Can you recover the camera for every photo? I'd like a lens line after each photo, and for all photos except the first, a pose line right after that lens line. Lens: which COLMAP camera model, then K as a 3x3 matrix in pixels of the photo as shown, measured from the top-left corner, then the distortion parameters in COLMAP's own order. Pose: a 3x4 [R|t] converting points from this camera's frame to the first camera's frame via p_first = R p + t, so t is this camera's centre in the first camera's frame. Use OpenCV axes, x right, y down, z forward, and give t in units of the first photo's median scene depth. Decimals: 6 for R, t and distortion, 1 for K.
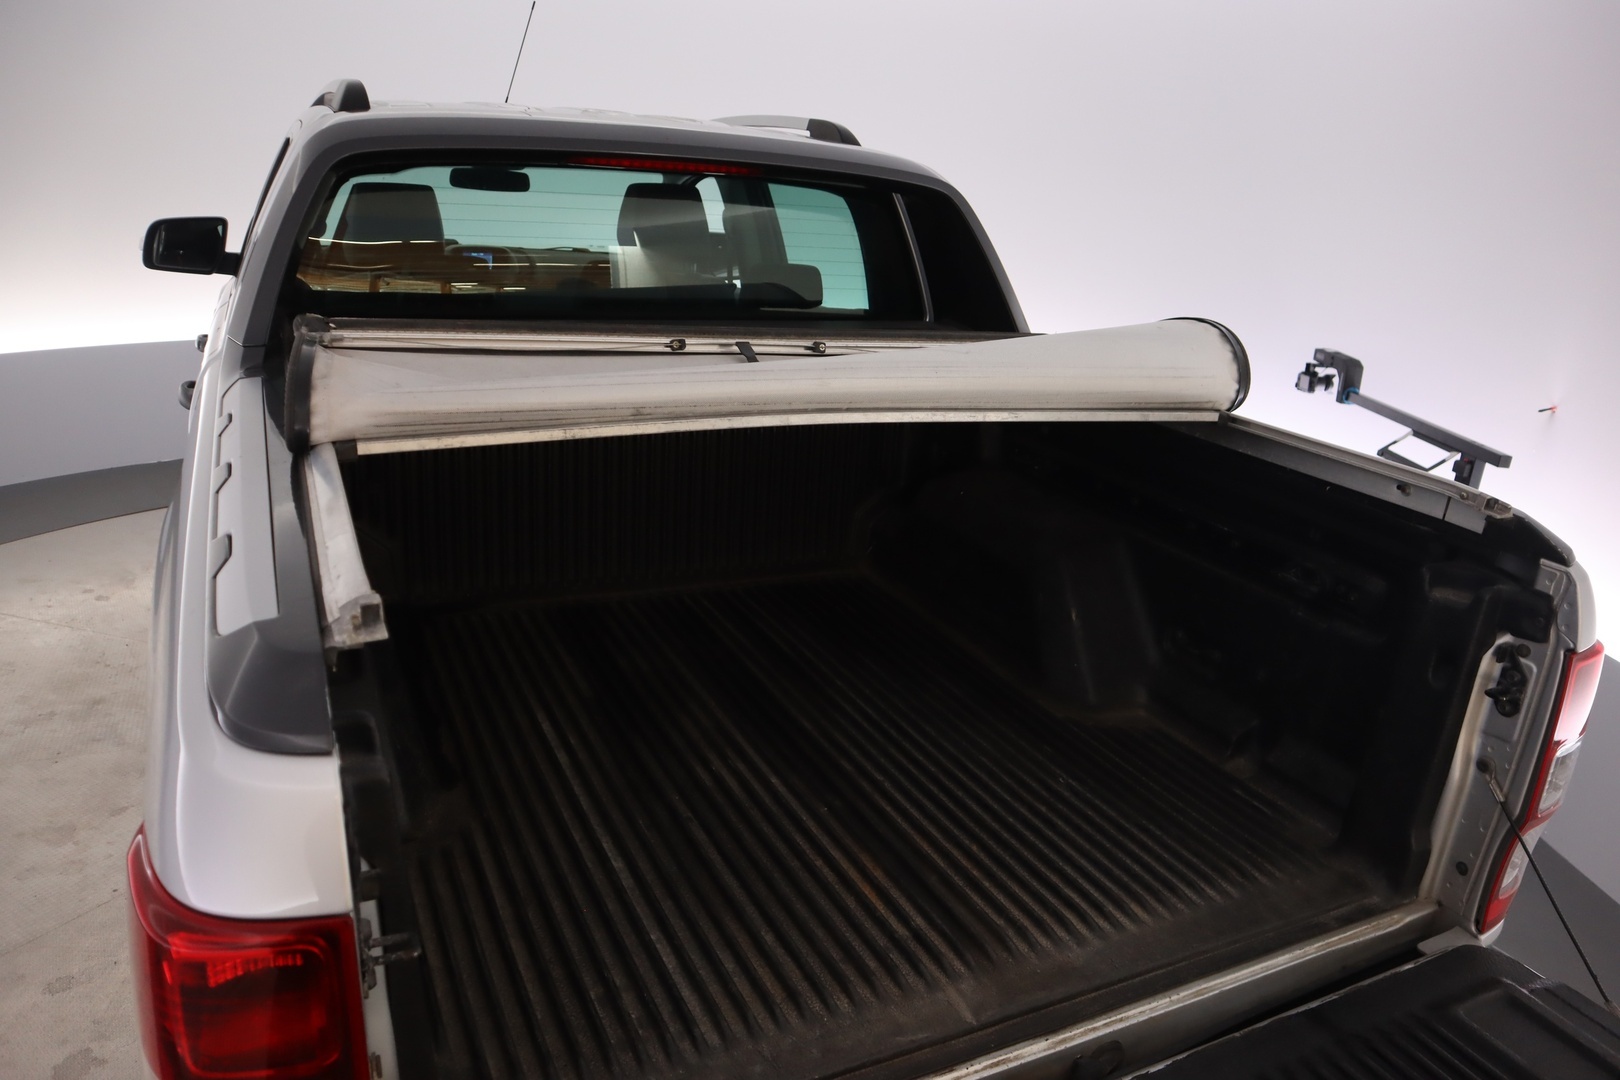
lens RADIAL K [[1124.3, 0, 810.0], [0, 1124.3, 540.0], [0, 0, 1]] dist [-0.100371, 0.000865]
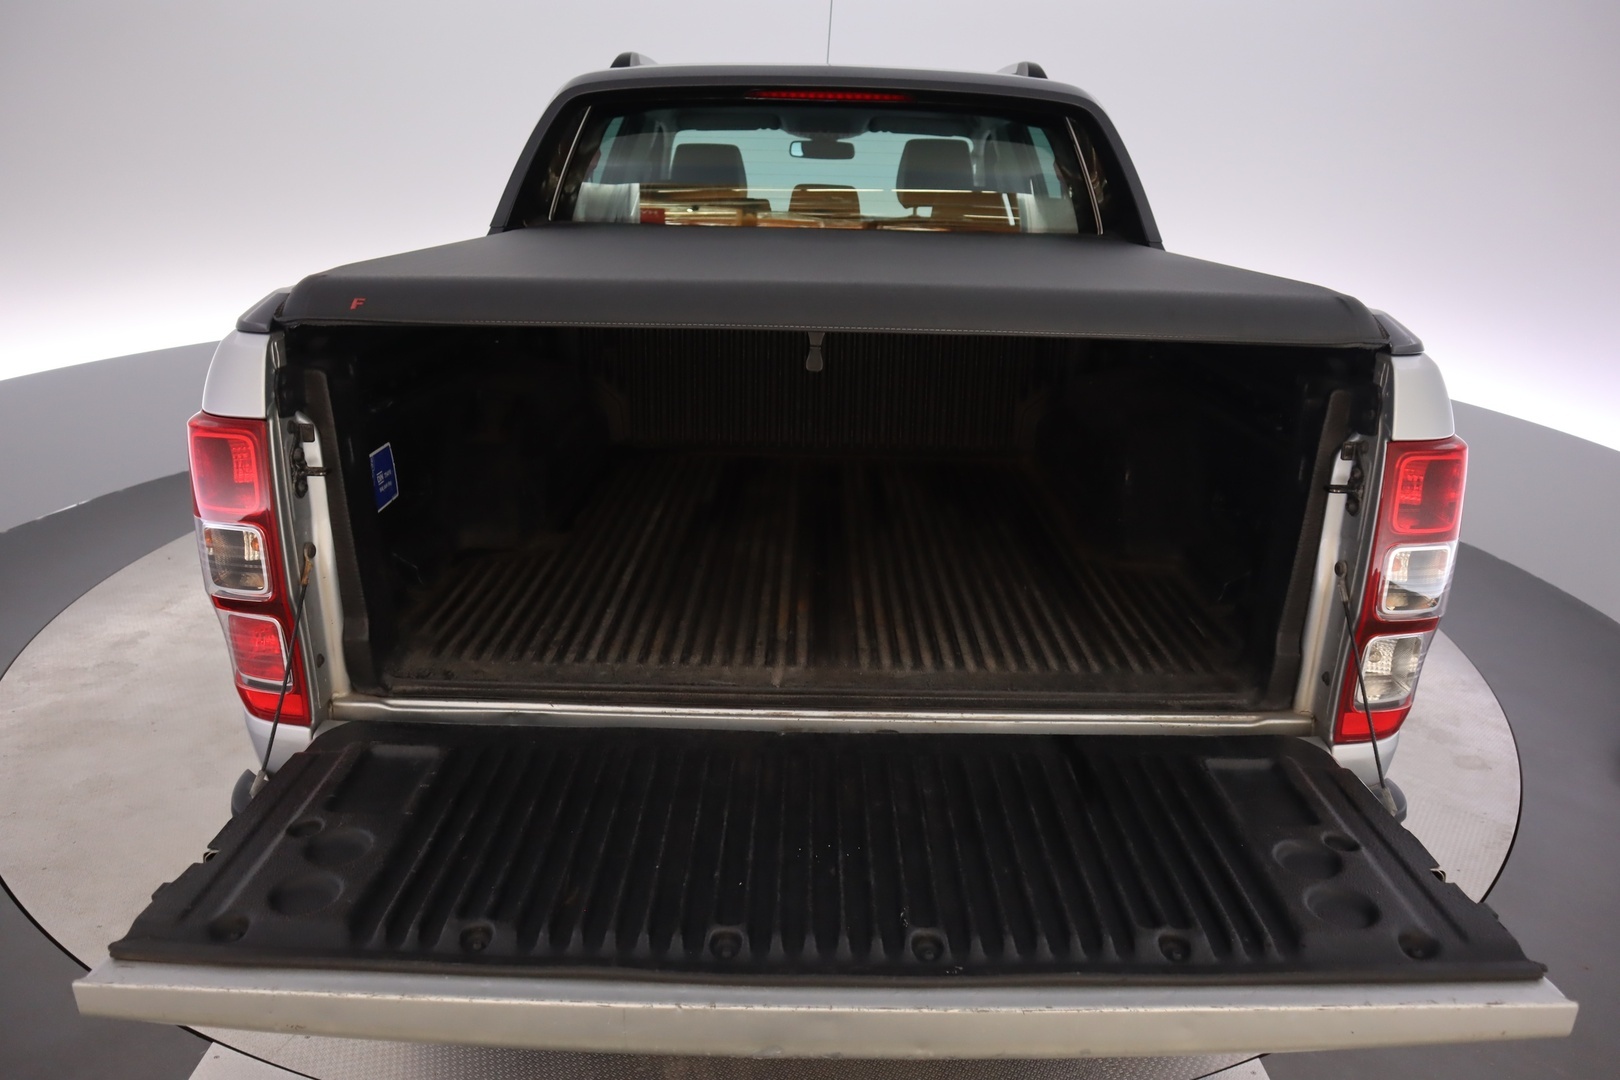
lens RADIAL K [[1124.3, 0, 810.0], [0, 1124.3, 540.0], [0, 0, 1]] dist [-0.100371, 0.000865]
pose [[0.897311, 0.085024, -0.433133, 0.602700], [-0.095744, 0.995402, -0.002954, 0.224811], [0.430891, 0.044120, 0.901325, -0.132323]]
